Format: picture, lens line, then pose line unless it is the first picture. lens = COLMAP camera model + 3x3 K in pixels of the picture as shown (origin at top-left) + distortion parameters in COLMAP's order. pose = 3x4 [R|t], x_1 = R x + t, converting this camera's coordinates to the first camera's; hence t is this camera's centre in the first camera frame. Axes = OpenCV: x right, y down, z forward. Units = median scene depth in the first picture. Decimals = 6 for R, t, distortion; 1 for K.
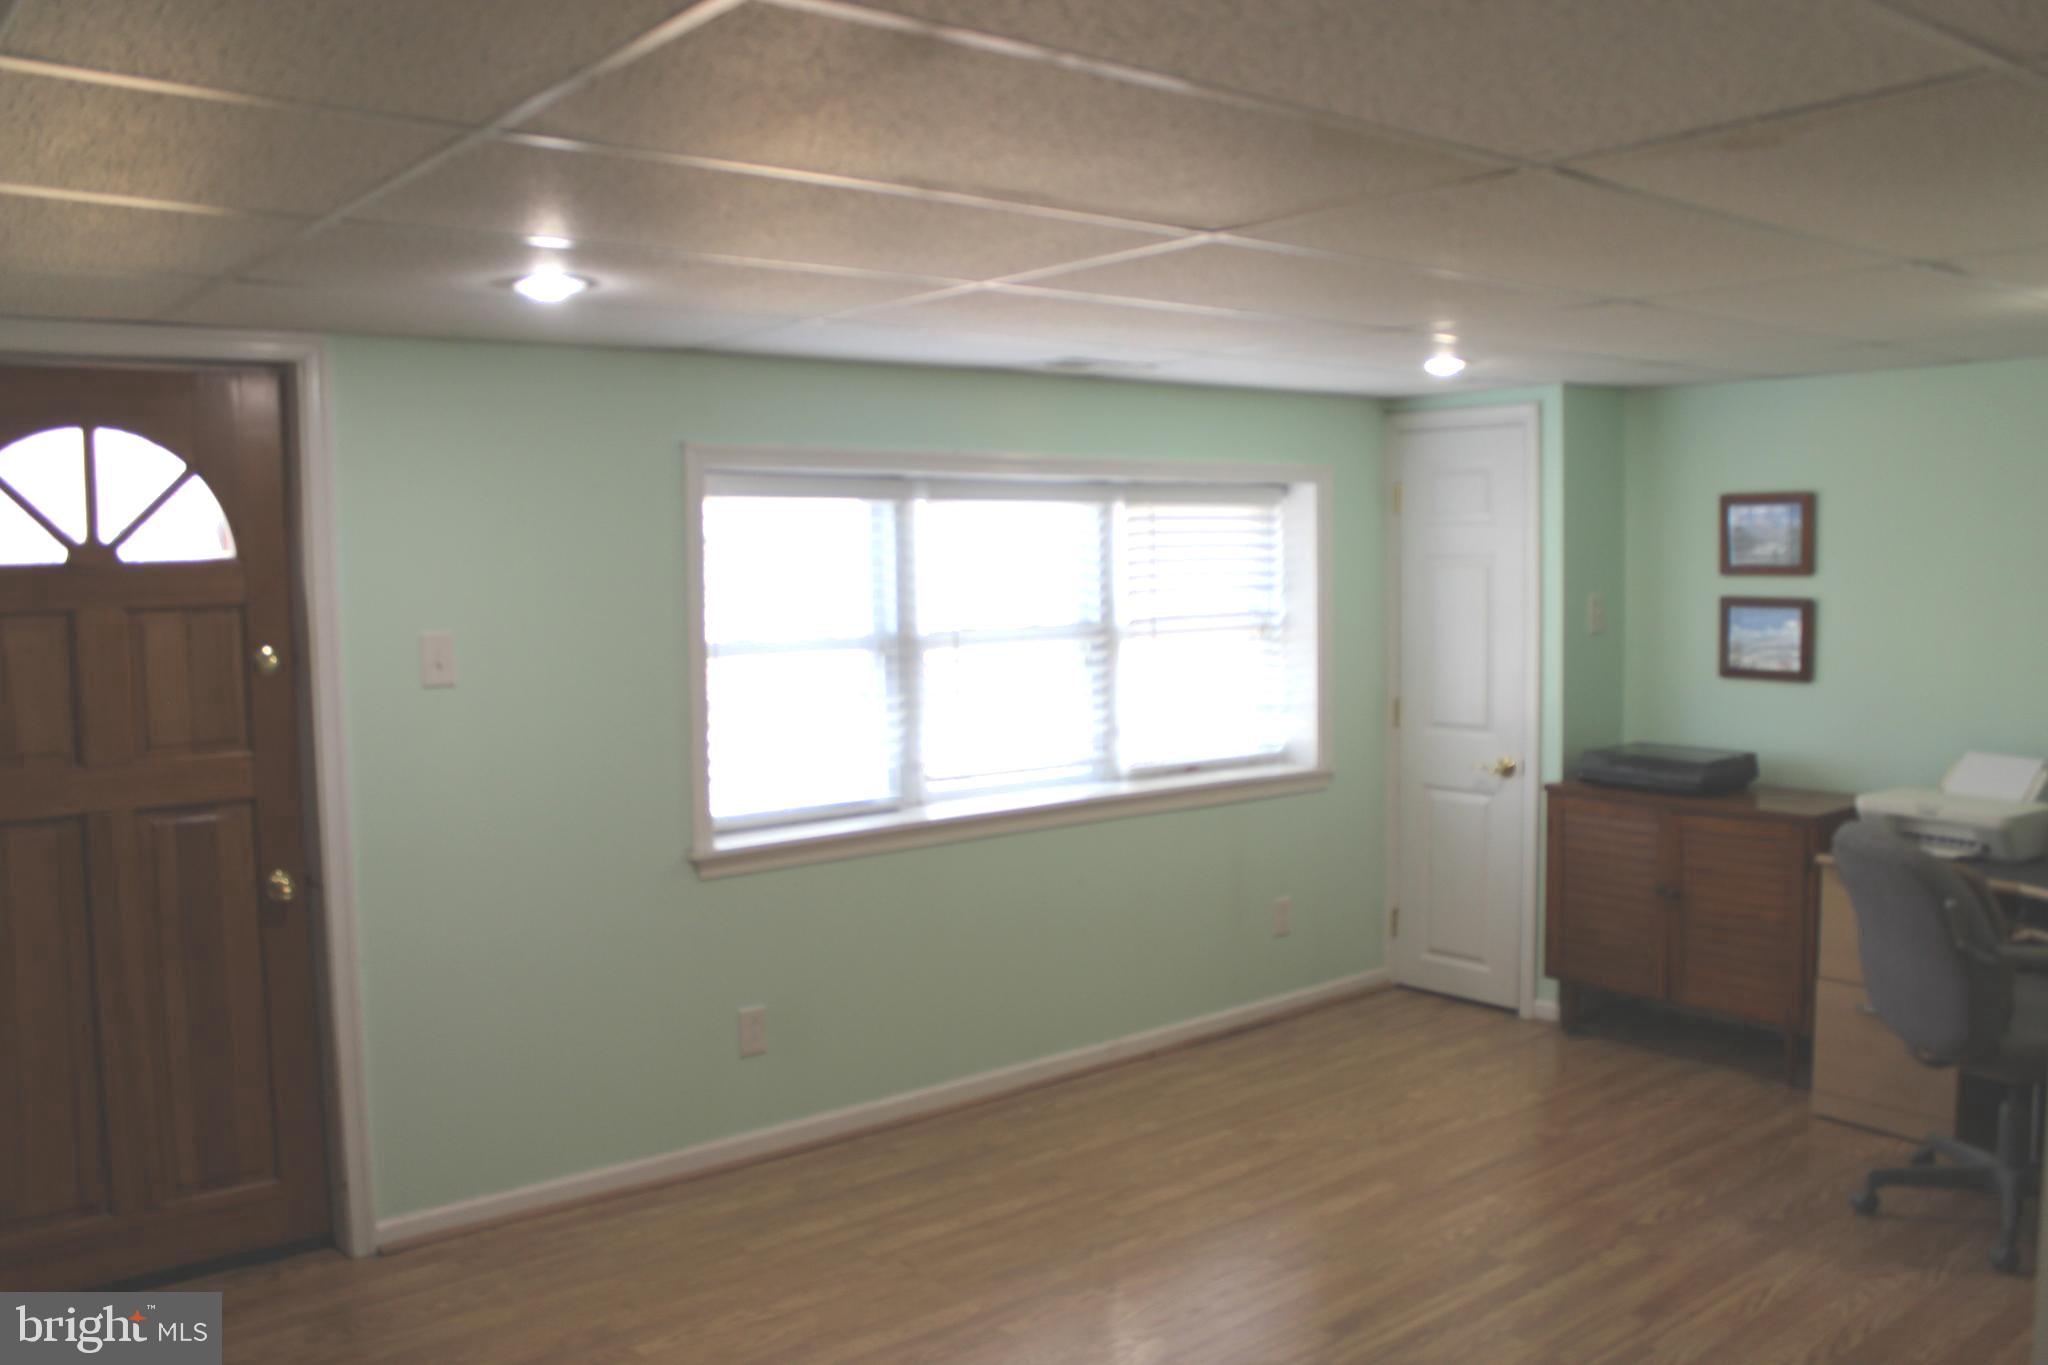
lens RADIAL K [[1740.1, 0, 1015.4], [0, 1740.1, 684.5], [0, 0, 1]] dist [-0.150721, 0.142751]
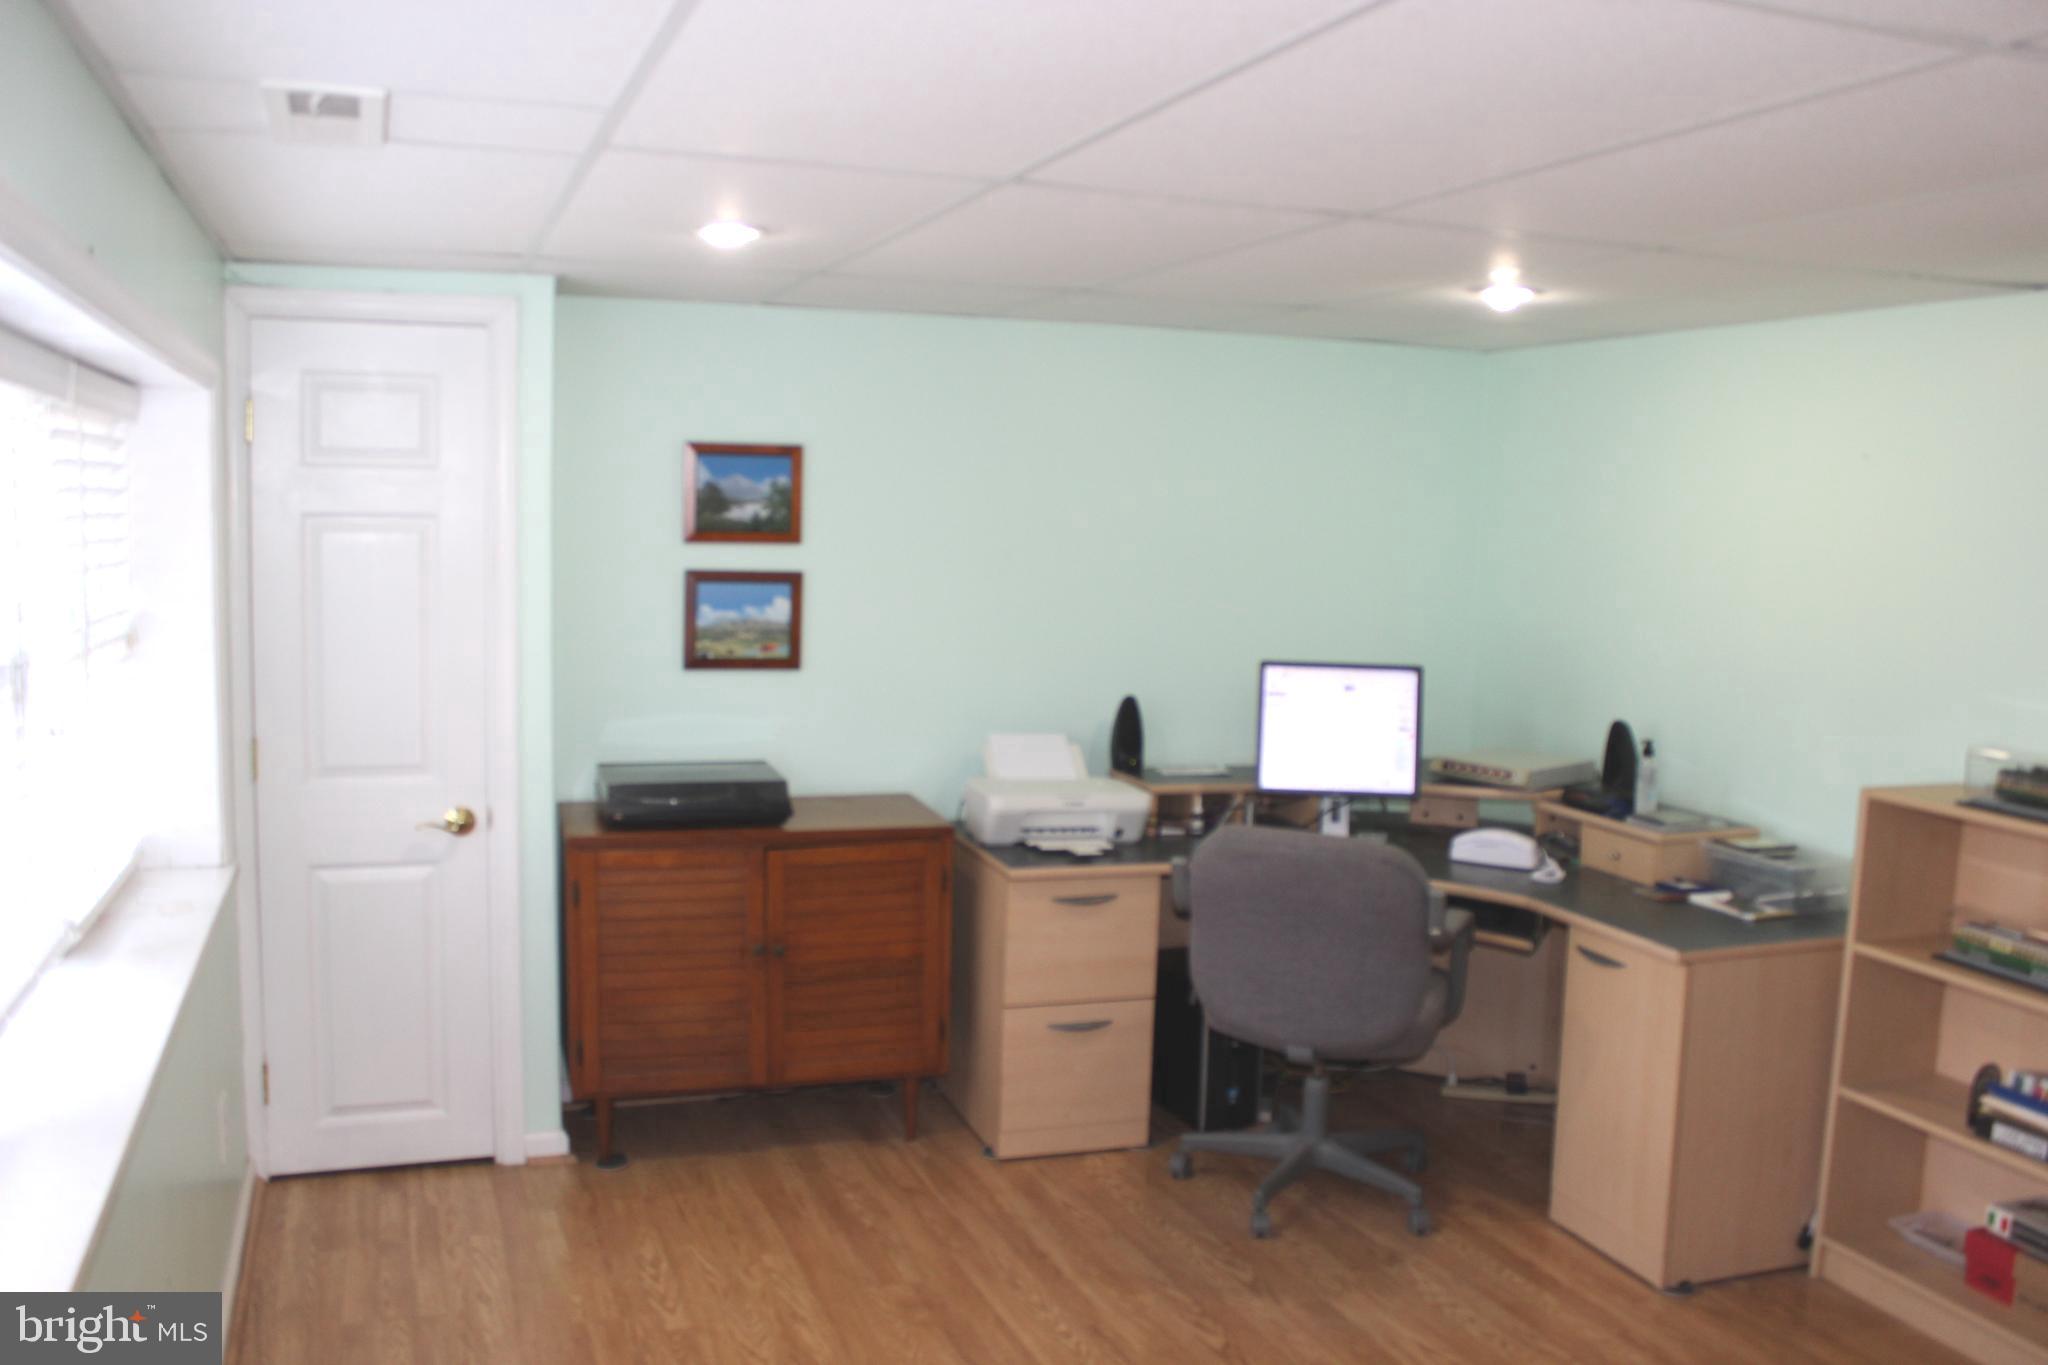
lens RADIAL K [[1740.1, 0, 1015.4], [0, 1740.1, 684.5], [0, 0, 1]] dist [-0.150721, 0.142751]
pose [[0.323580, -0.073471, 0.943344, -0.312094], [0.043509, 0.997082, 0.062732, -0.043225], [-0.945200, 0.020745, 0.325832, 0.607641]]
